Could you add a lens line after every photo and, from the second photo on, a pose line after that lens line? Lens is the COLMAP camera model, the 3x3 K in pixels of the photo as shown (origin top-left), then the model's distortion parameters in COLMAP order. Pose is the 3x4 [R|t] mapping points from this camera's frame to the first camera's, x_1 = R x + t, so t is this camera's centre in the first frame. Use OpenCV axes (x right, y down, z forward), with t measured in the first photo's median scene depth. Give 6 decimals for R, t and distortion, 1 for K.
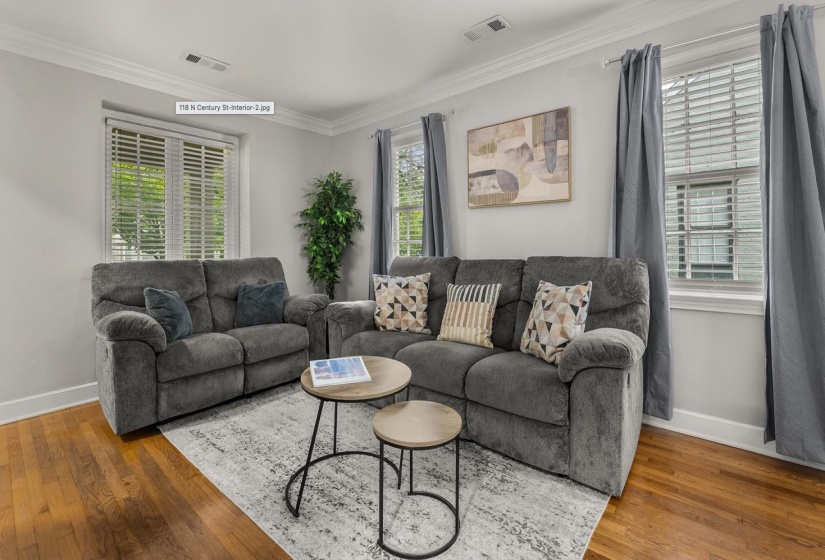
lens RADIAL K [[404.6, 0, 427.9], [0, 404.6, 243.2], [0, 0, 1]] dist [-0.000547, -0.000608]
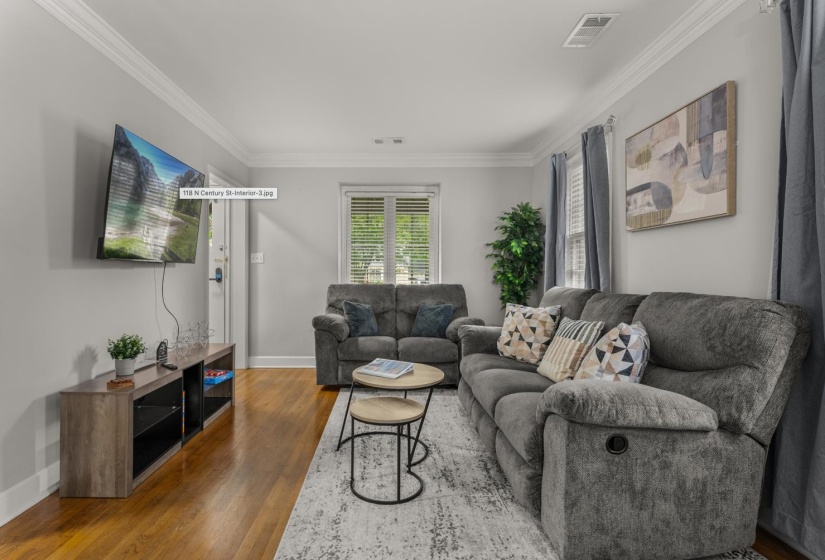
lens RADIAL K [[428.7, 0, 386.6], [0, 428.7, 277.7], [0, 0, 1]] dist [-0.000441, -0.000228]
pose [[0.628195, 0.016962, -0.777871, 0.550707], [-0.002974, 0.999807, 0.019400, -0.009146], [0.778050, -0.009873, 0.628125, 0.063544]]
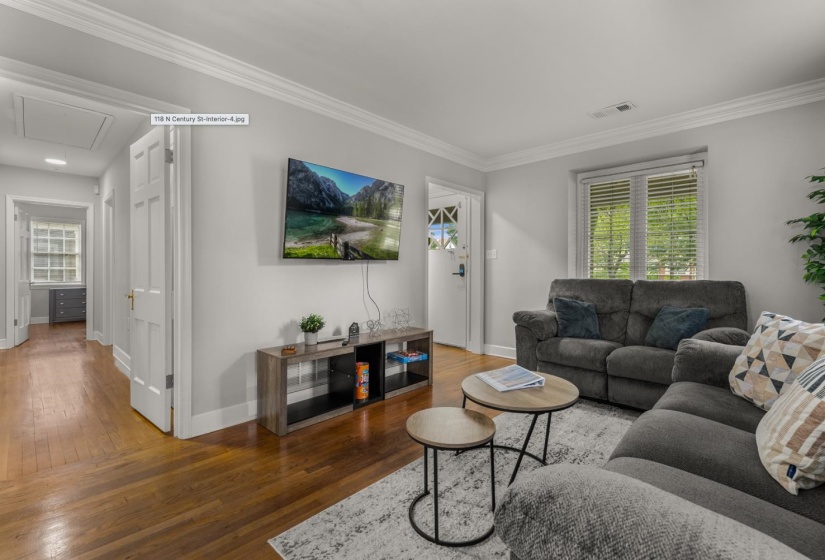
lens RADIAL K [[372.4, 0, 446.9], [0, 372.4, 268.2], [0, 0, 1]] dist [0.001257, -0.000062]
pose [[-0.074277, 0.003261, -0.997232, 0.525155], [0.010962, 0.999937, 0.002453, 0.000230], [0.997177, -0.010749, -0.074308, 0.555644]]
